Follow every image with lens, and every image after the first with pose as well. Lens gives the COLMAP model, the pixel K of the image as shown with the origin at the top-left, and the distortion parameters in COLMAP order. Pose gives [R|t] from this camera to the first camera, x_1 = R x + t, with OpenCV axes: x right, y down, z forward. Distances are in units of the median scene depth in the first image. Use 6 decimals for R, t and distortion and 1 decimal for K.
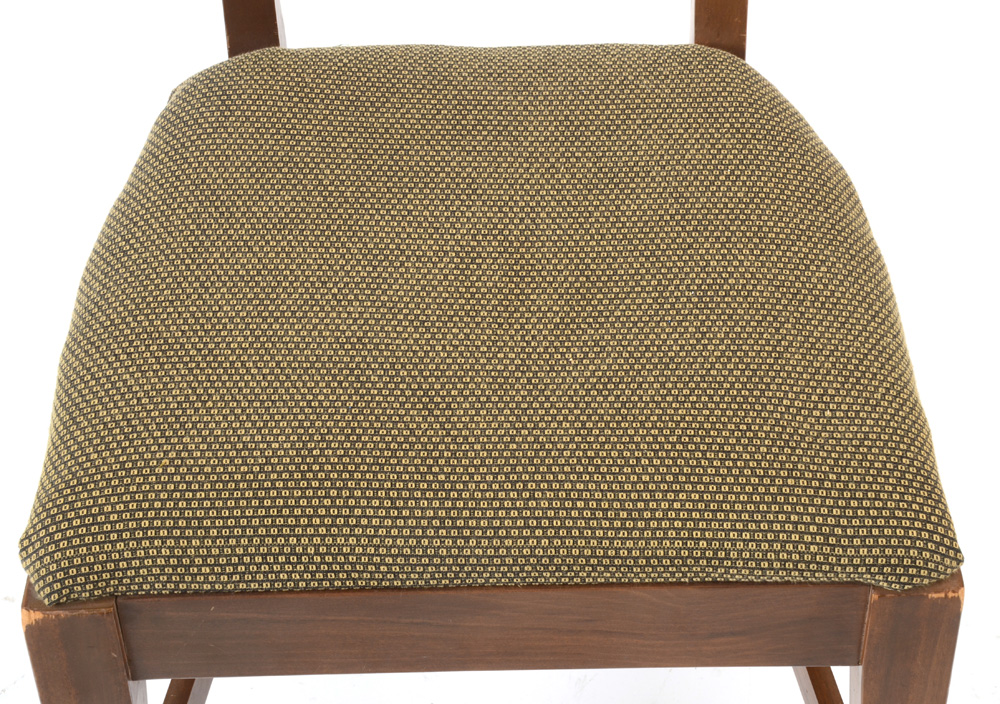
lens RADIAL K [[2166.7, 0, 507.2], [0, 2166.7, 351.5], [0, 0, 1]] dist [0.356879, 0.000000]
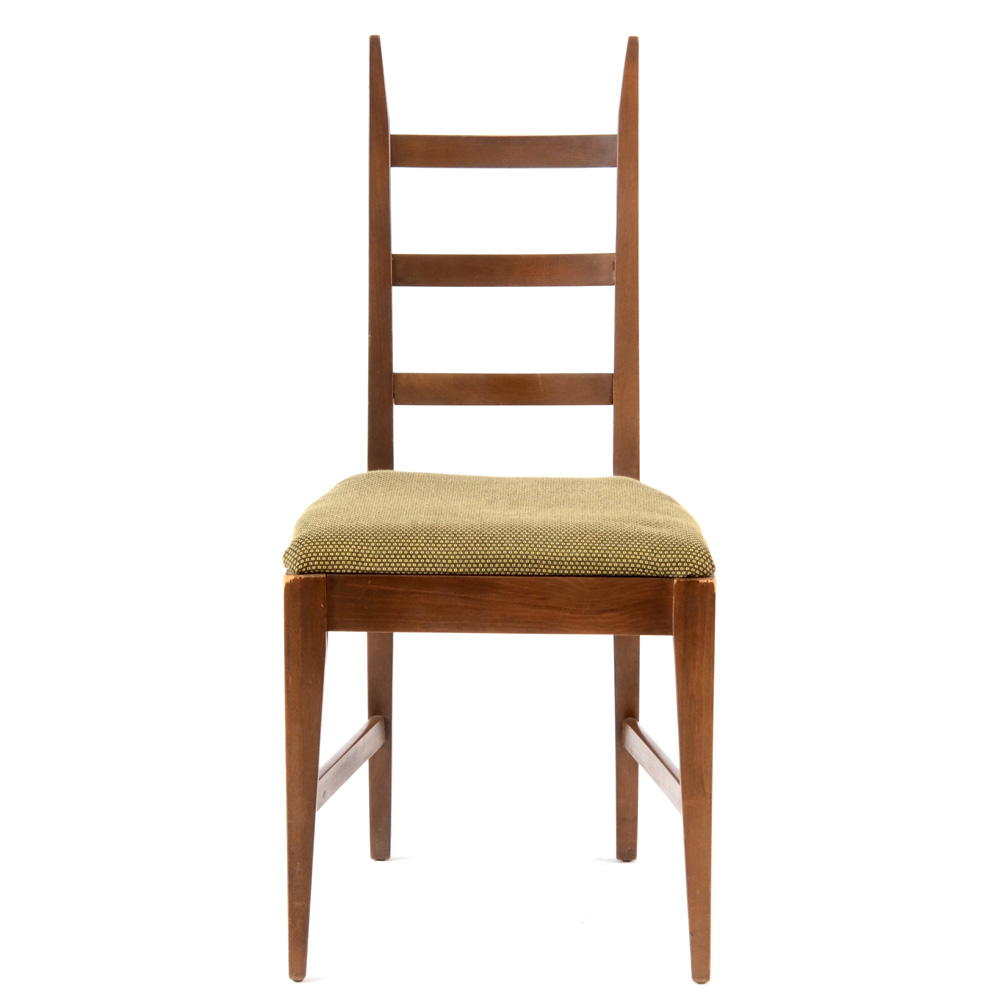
lens RADIAL K [[3494.8, 0, 503.7], [0, 3494.8, 499.9], [0, 0, 1]] dist [0.417436, 0.000000]
pose [[0.999482, 0.028024, -0.015797, 0.050231], [-0.032121, 0.842264, -0.538107, 1.917415], [-0.001775, 0.538336, 0.842729, -1.965394]]
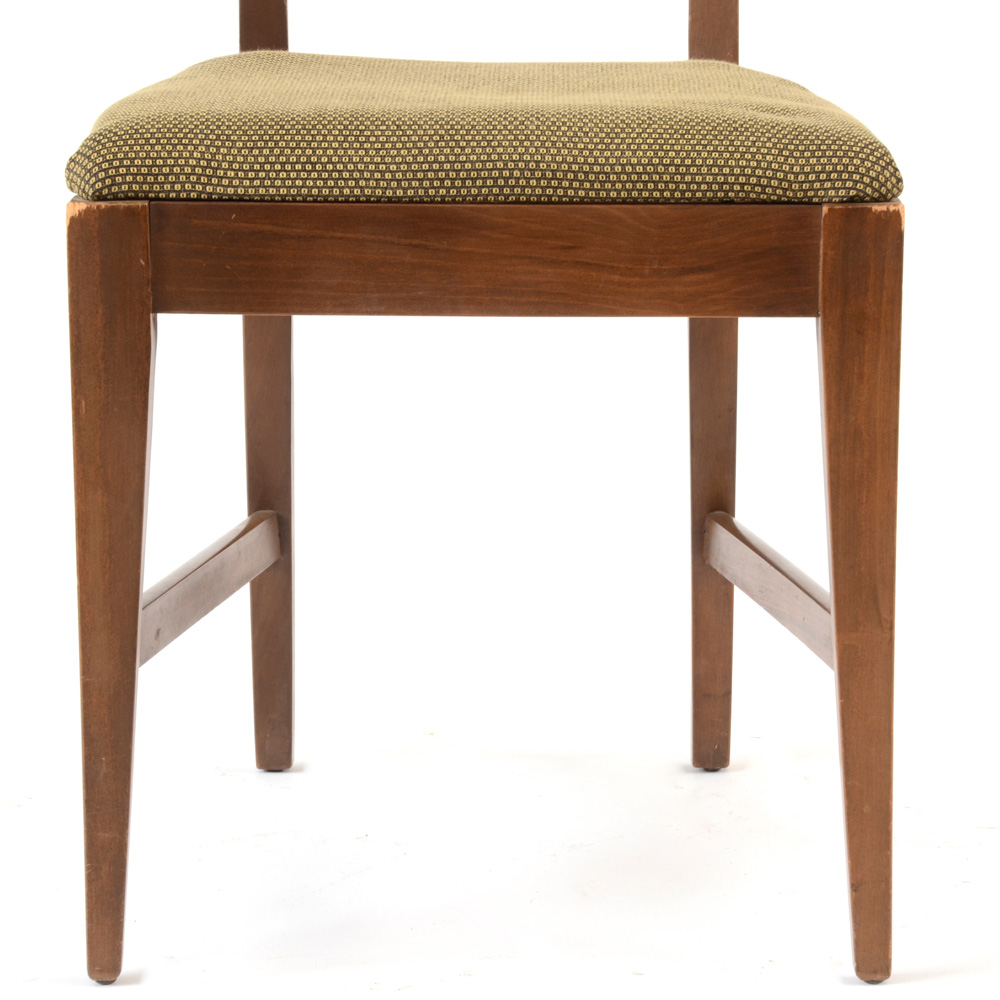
lens RADIAL K [[4371.1, 0, 476.1], [0, 4371.1, 501.0], [0, 0, 1]] dist [0.736463, 0.000000]
pose [[0.999633, 0.022097, -0.015676, 0.027761], [-0.027023, 0.854696, -0.518425, 1.413994], [0.001943, 0.518658, 0.854979, -0.848694]]
